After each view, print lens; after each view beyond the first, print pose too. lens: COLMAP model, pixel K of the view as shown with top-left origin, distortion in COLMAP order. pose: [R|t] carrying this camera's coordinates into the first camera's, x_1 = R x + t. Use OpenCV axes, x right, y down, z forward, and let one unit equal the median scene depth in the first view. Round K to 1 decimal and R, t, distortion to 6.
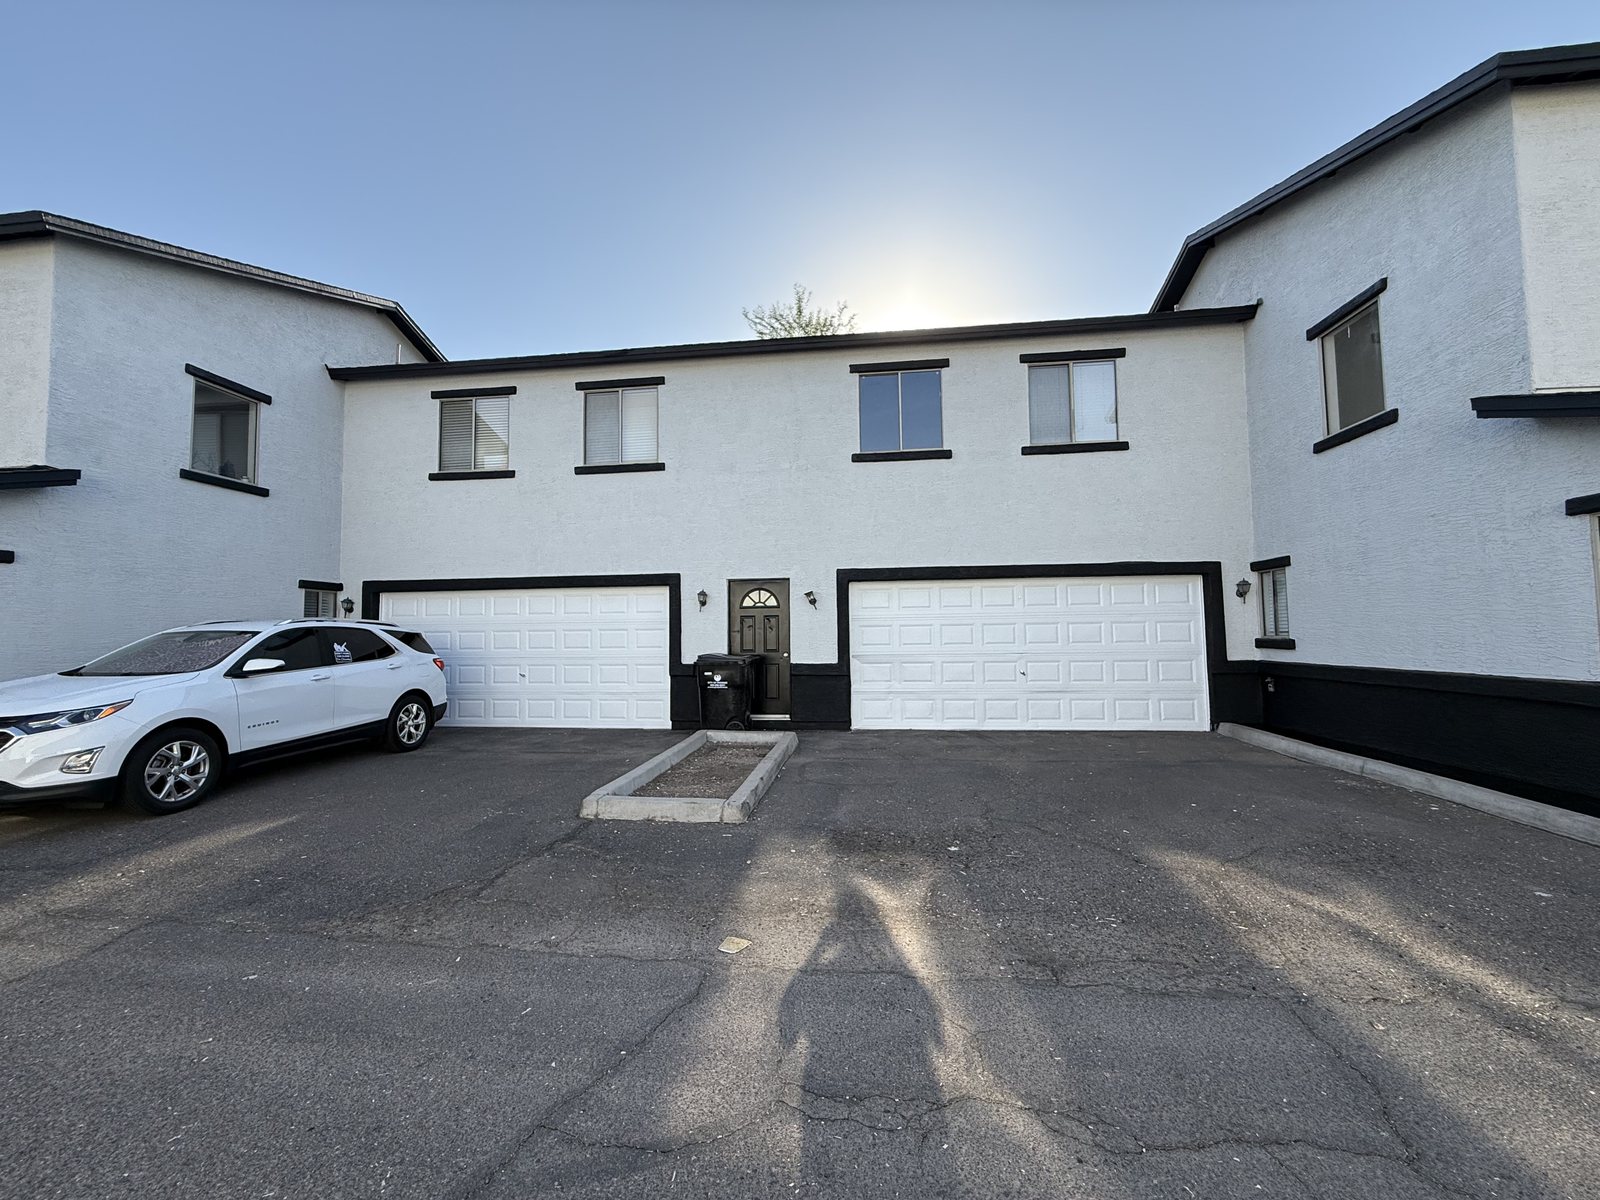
lens RADIAL K [[636.8, 0, 800.0], [0, 636.8, 600.0], [0, 0, 1]] dist [0.000006, -0.000078]
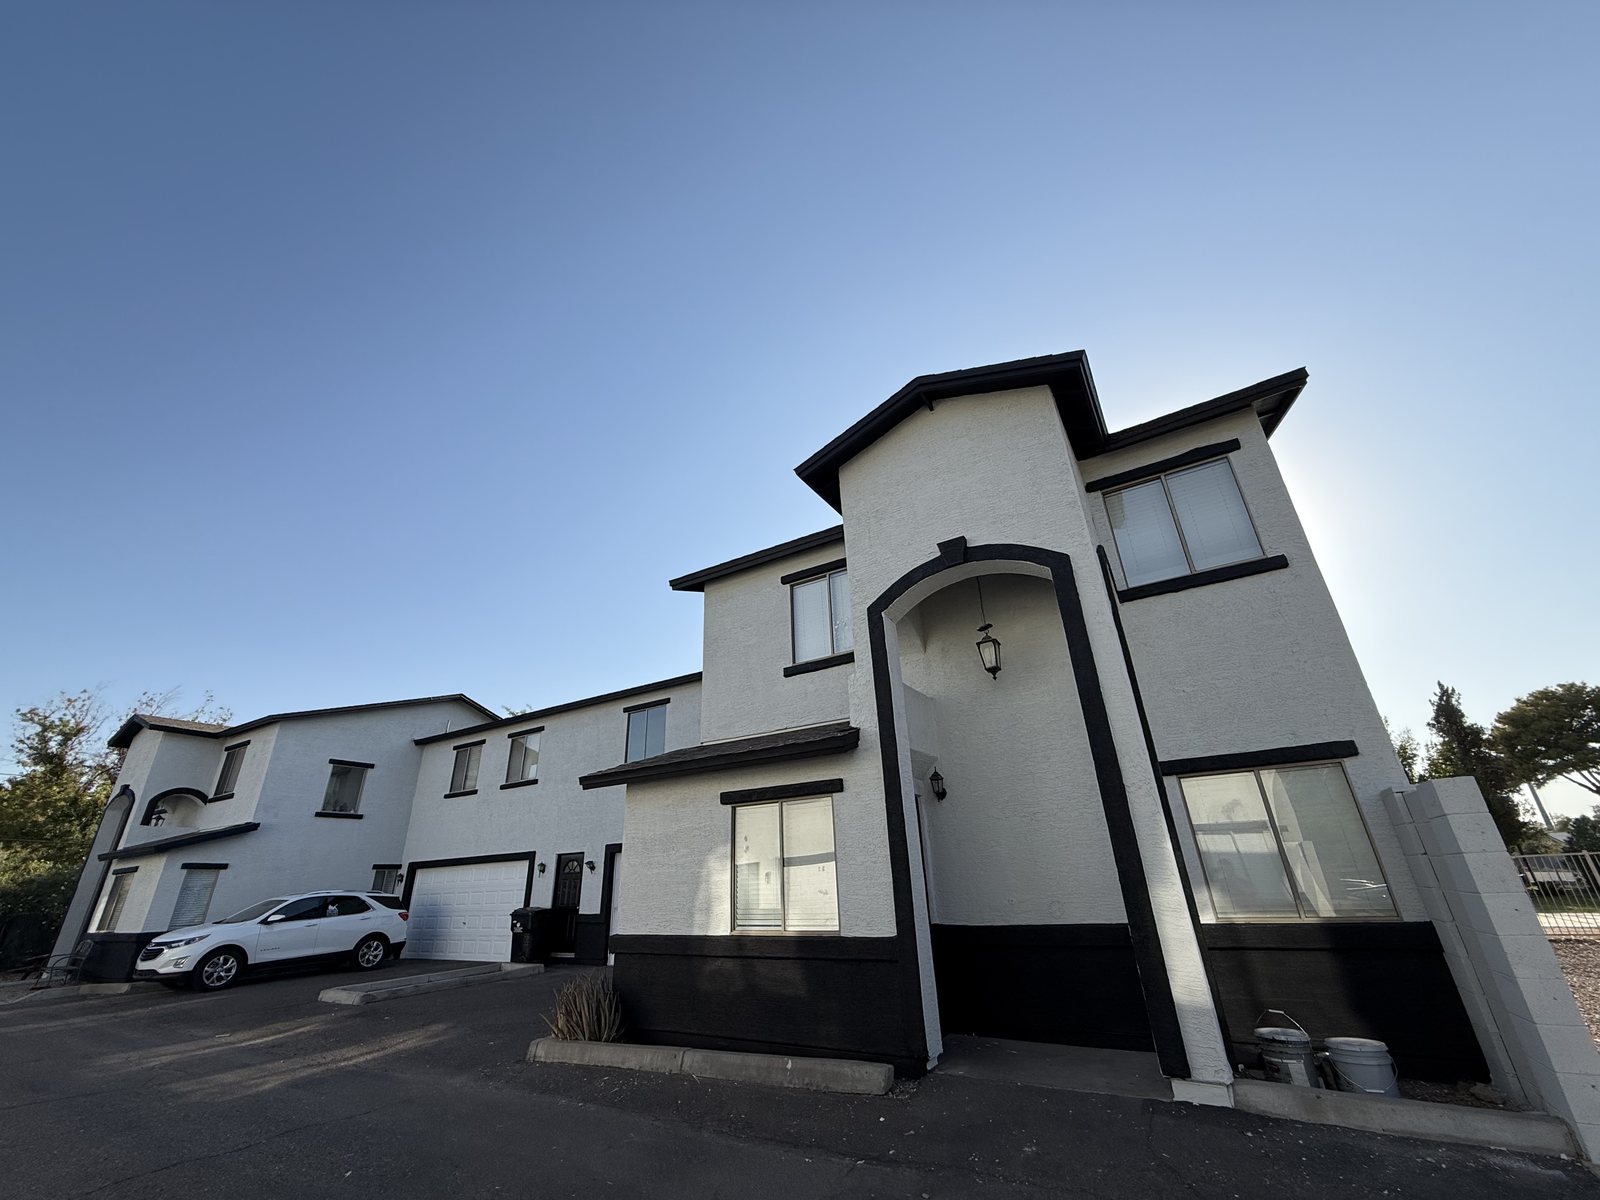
lens RADIAL K [[638.2, 0, 800.0], [0, 638.2, 600.0], [0, 0, 1]] dist [0.001432, 0.000081]
pose [[0.909277, -0.189231, -0.370684, 1.227726], [0.049662, 0.933626, -0.354790, -0.031922], [0.413217, 0.304194, 0.858322, -0.307259]]
